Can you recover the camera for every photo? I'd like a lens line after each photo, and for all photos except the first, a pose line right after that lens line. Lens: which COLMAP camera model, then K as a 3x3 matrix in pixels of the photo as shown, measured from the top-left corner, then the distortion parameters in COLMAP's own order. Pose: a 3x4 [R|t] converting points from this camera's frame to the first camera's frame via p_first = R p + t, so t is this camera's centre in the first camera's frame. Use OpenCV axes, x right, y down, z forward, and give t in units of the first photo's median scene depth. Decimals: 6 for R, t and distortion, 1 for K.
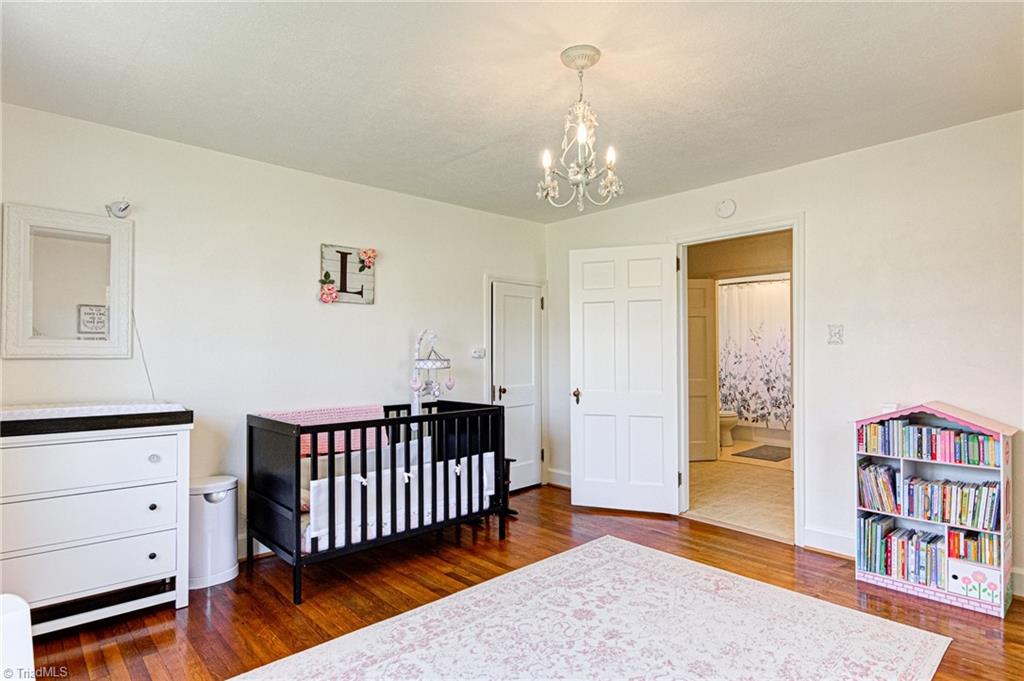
lens RADIAL K [[544.0, 0, 514.3], [0, 544.0, 340.6], [0, 0, 1]] dist [0.000747, -0.001289]
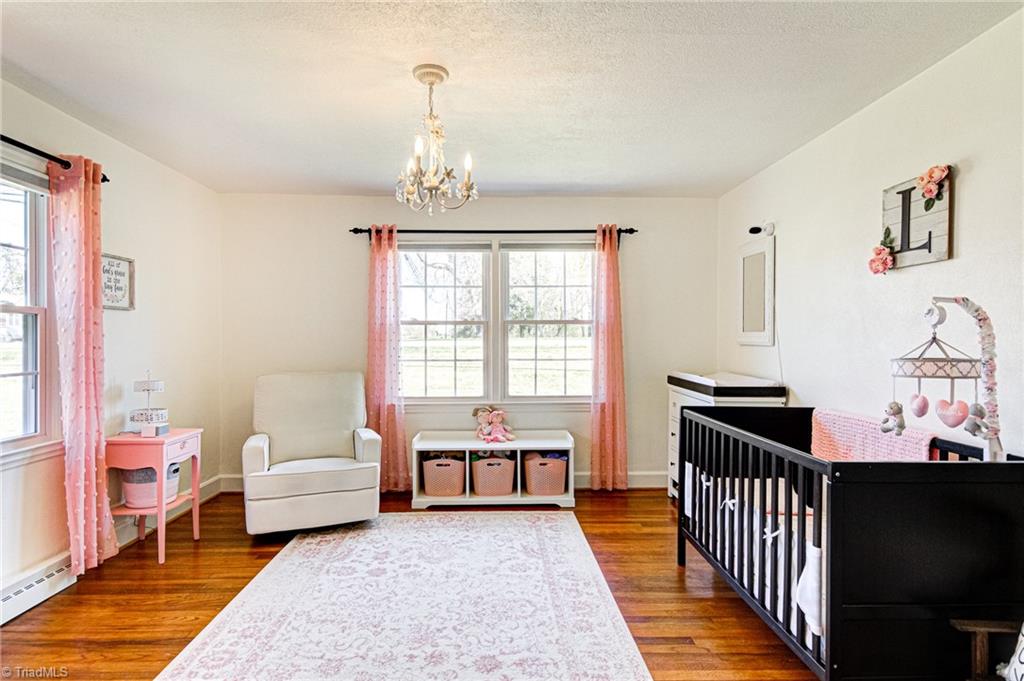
lens RADIAL K [[544.0, 0, 514.3], [0, 544.0, 340.6], [0, 0, 1]] dist [0.000747, -0.001289]
pose [[-0.657870, 0.001581, -0.753130, 0.629903], [0.013363, 0.999865, -0.009573, 0.023530], [0.753013, -0.016362, -0.657802, 1.388083]]
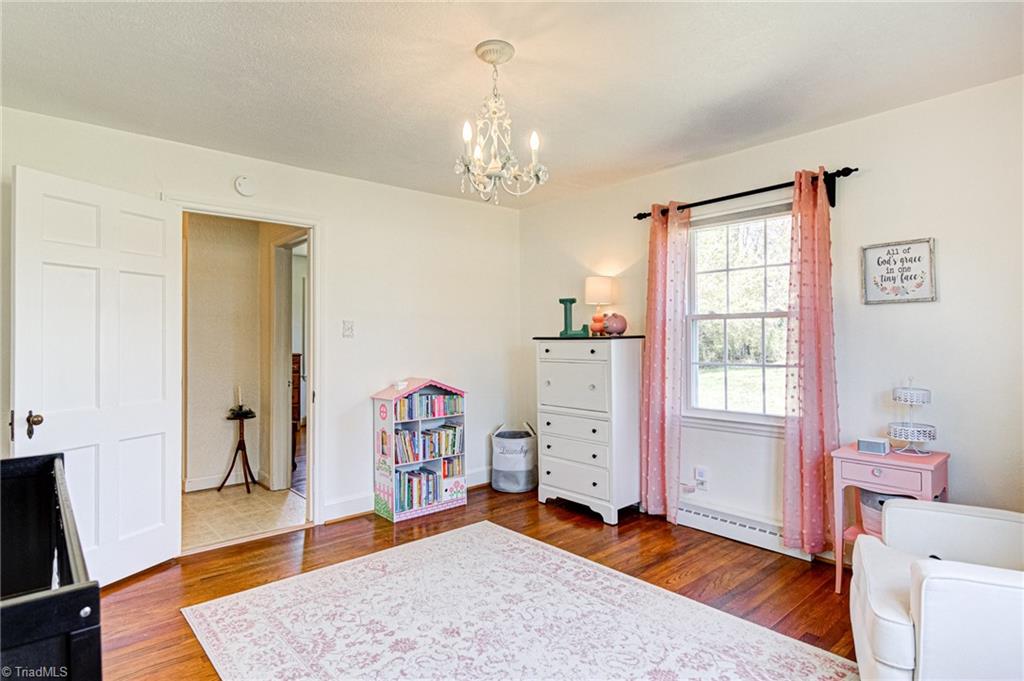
lens RADIAL K [[544.0, 0, 514.3], [0, 544.0, 340.6], [0, 0, 1]] dist [0.000747, -0.001289]
pose [[0.027871, -0.000551, 0.999611, -0.651888], [-0.008955, 0.999960, 0.000801, 0.010998], [-0.999571, -0.008974, 0.027865, 0.707755]]
